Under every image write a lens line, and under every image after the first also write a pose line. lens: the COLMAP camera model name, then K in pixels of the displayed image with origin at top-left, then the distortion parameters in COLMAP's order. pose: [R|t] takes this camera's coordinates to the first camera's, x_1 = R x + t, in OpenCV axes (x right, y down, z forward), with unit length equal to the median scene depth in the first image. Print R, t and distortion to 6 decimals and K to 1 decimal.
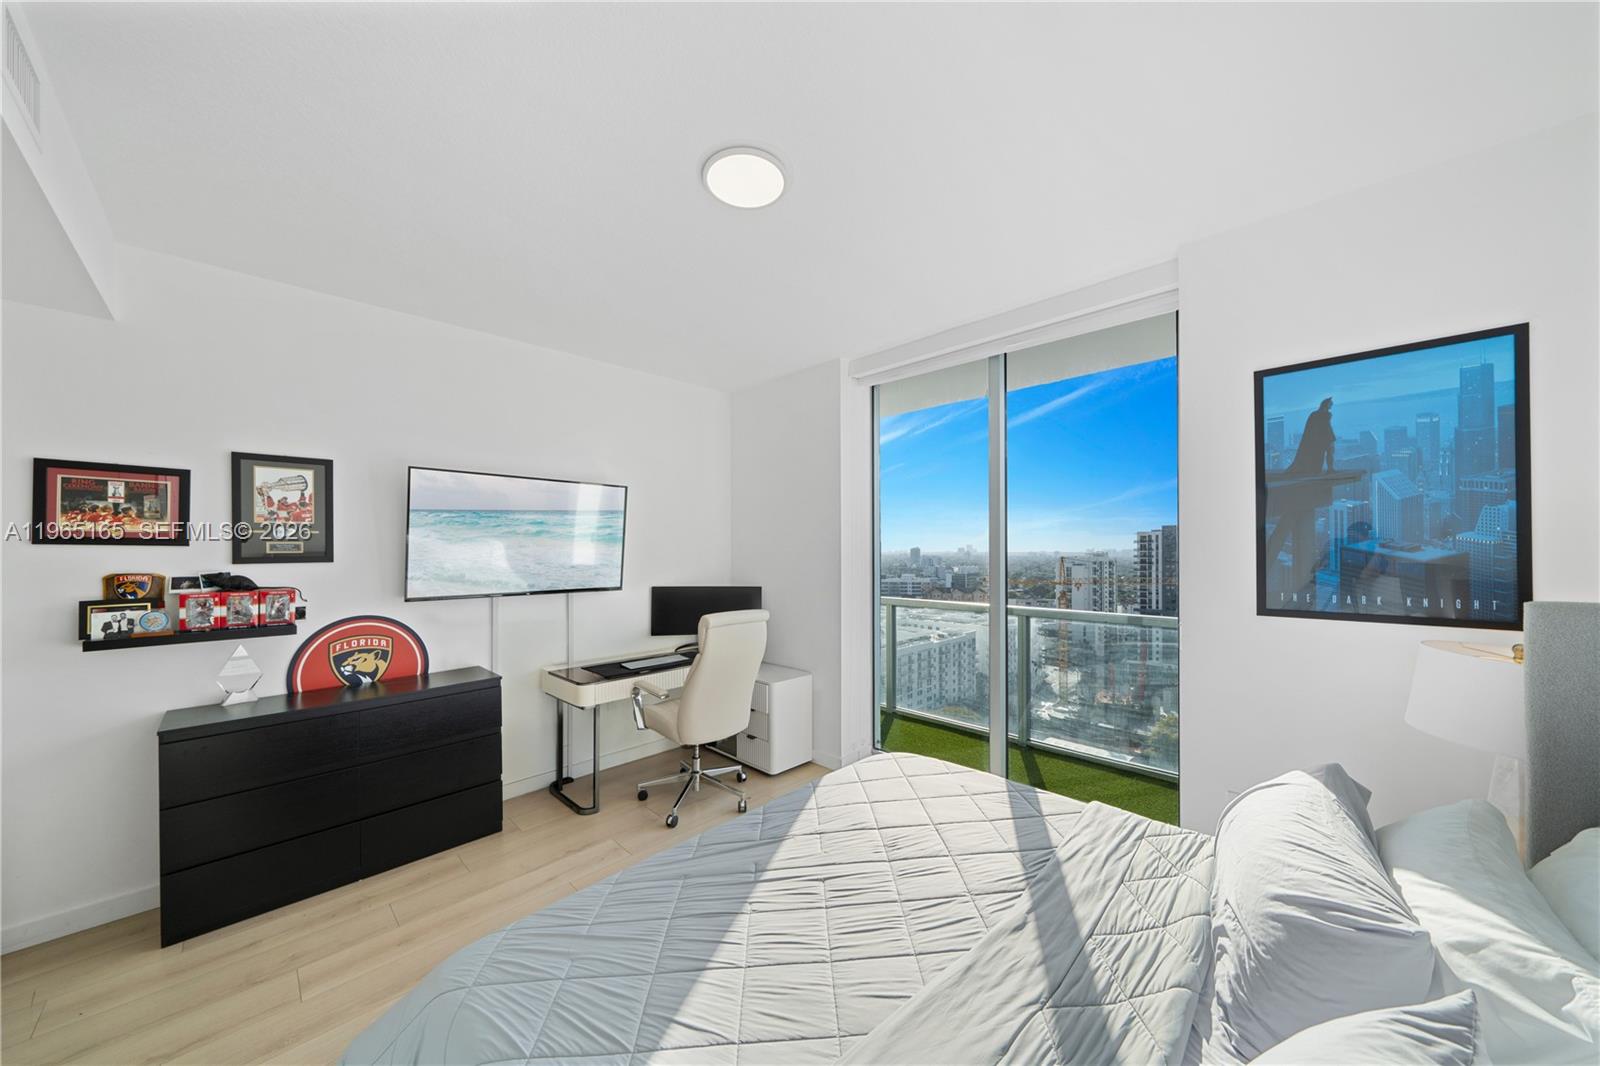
lens RADIAL K [[545.1, 0, 793.7], [0, 545.1, 543.9], [0, 0, 1]] dist [0.001318, 0.000131]
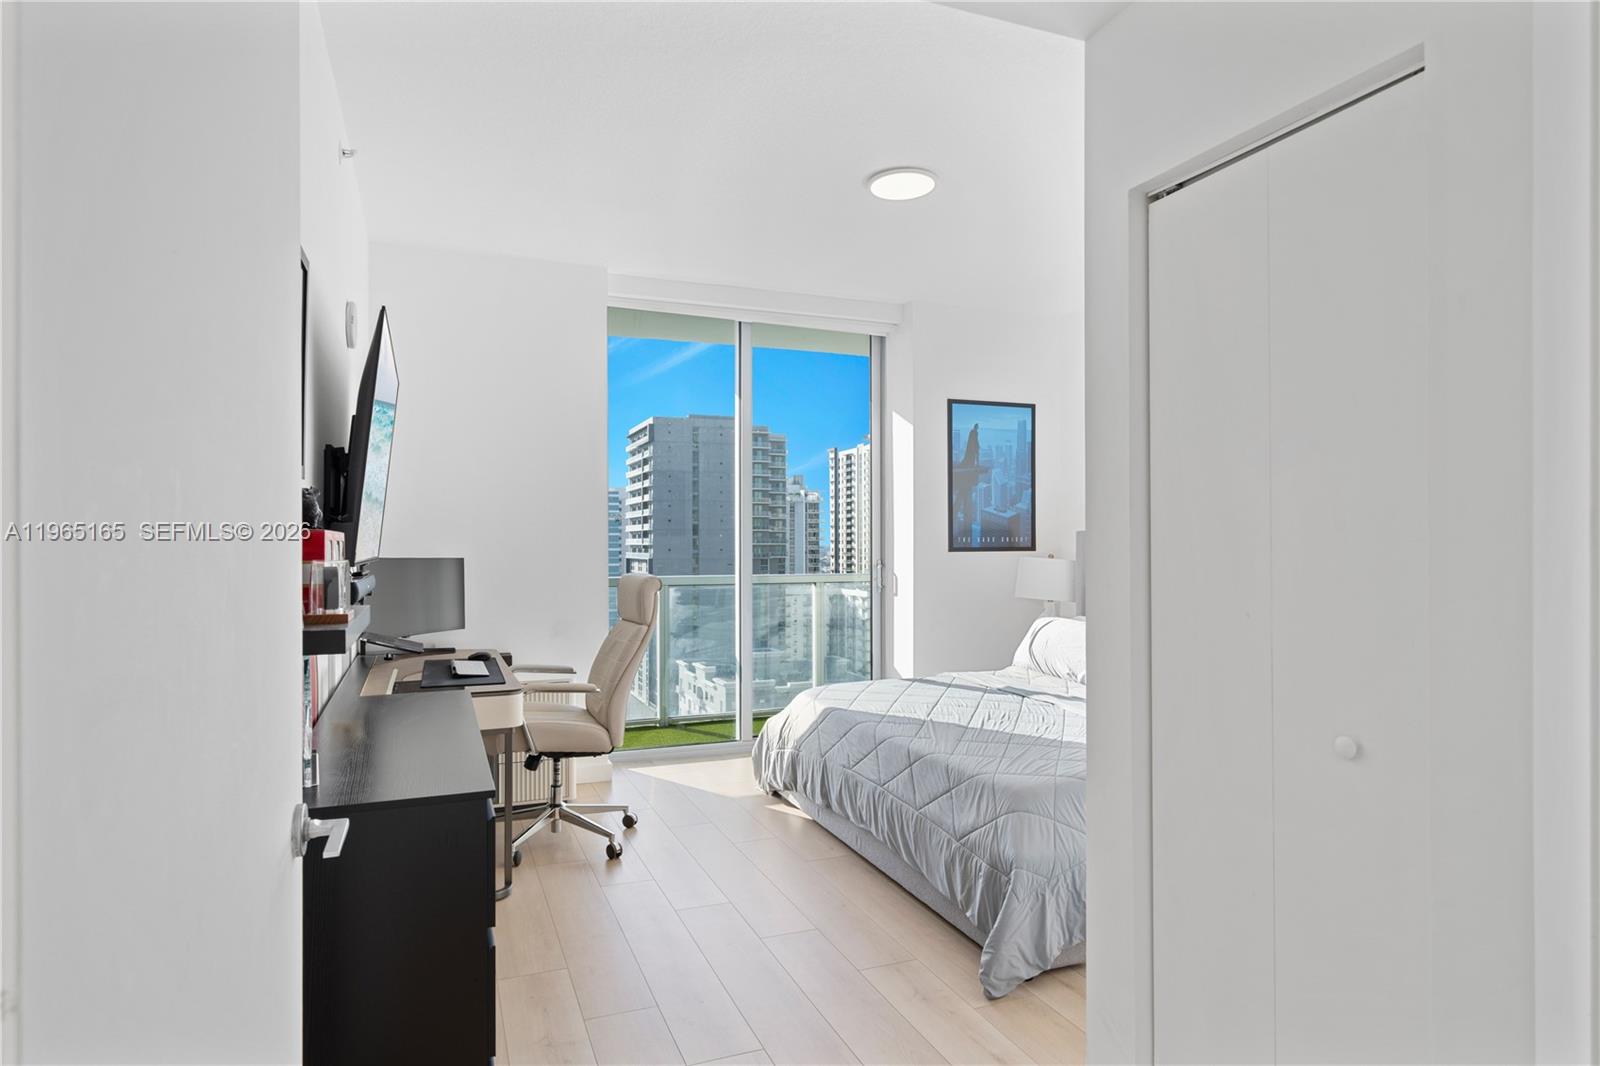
lens RADIAL K [[903.7, 0, 784.1], [0, 903.7, 534.9], [0, 0, 1]] dist [0.029634, 0.000206]
pose [[0.396341, 0.003620, 0.918096, -1.942302], [-0.009923, 0.999951, 0.000341, 0.092762], [-0.918050, -0.009245, 0.396357, 0.437347]]
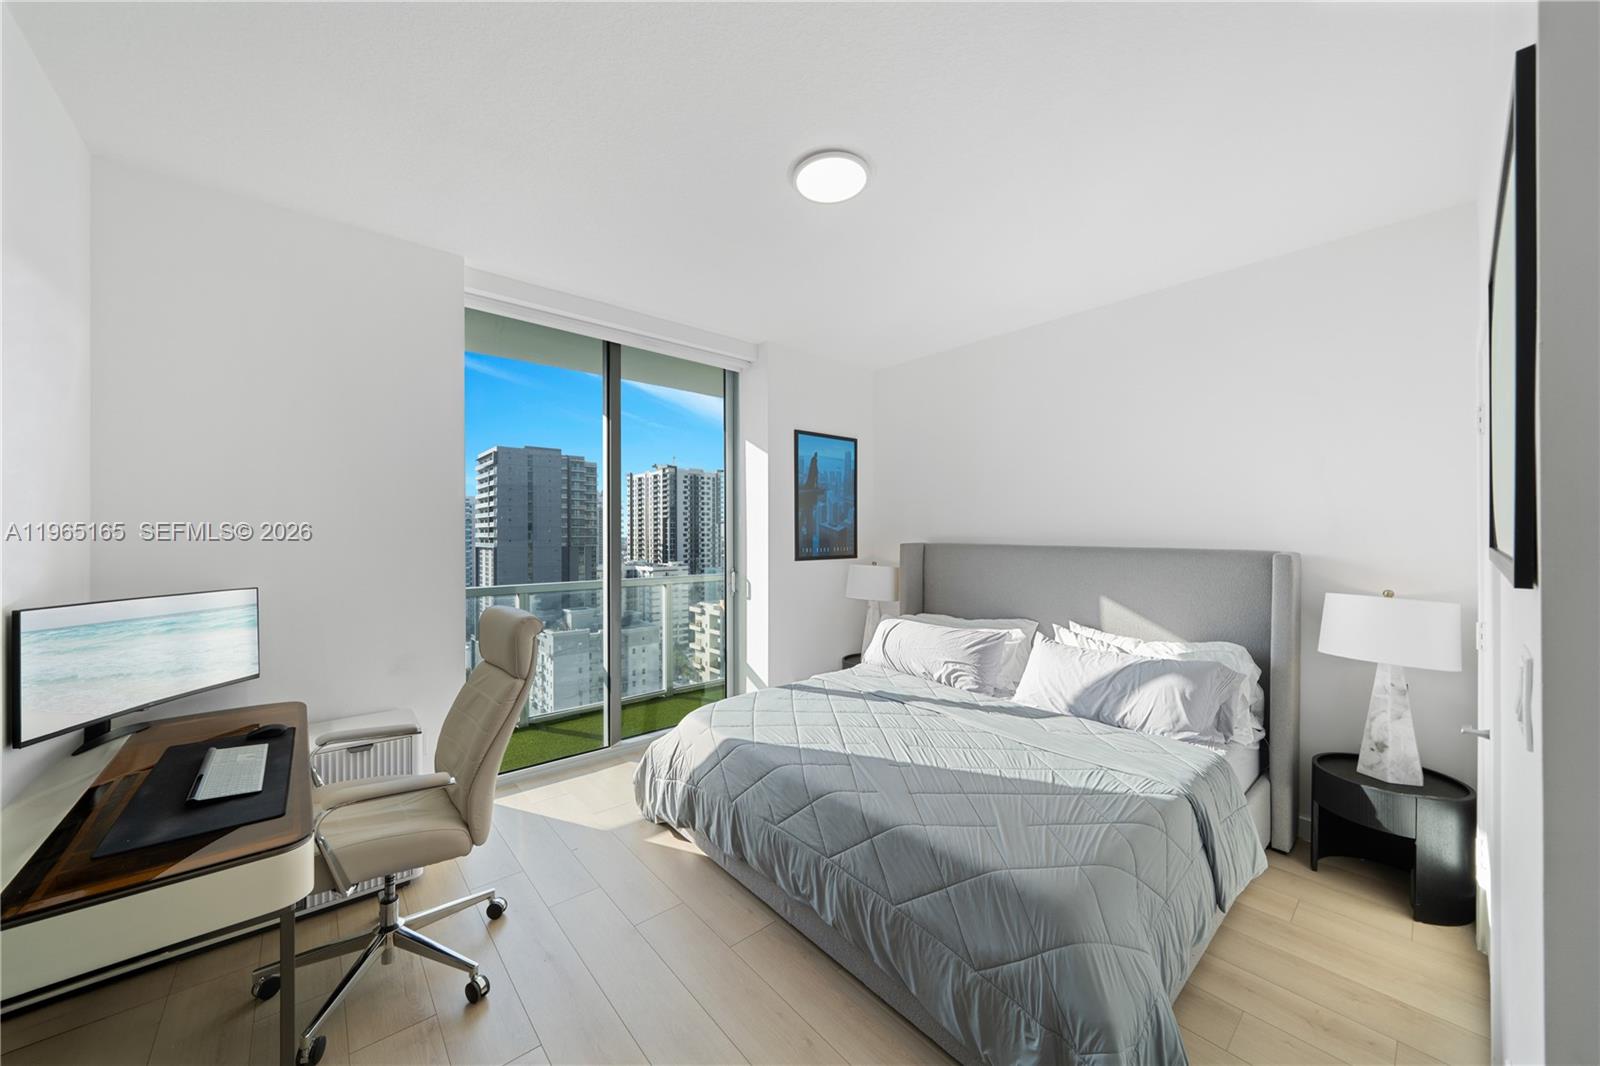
lens RADIAL K [[574.6, 0, 792.2], [0, 574.6, 530.5], [0, 0, 1]] dist [0.006077, 0.000005]
pose [[0.077191, 0.003888, 0.997009, -1.212192], [-0.011258, 0.999932, -0.003028, 0.036106], [-0.996953, -0.010990, 0.077230, 0.950653]]
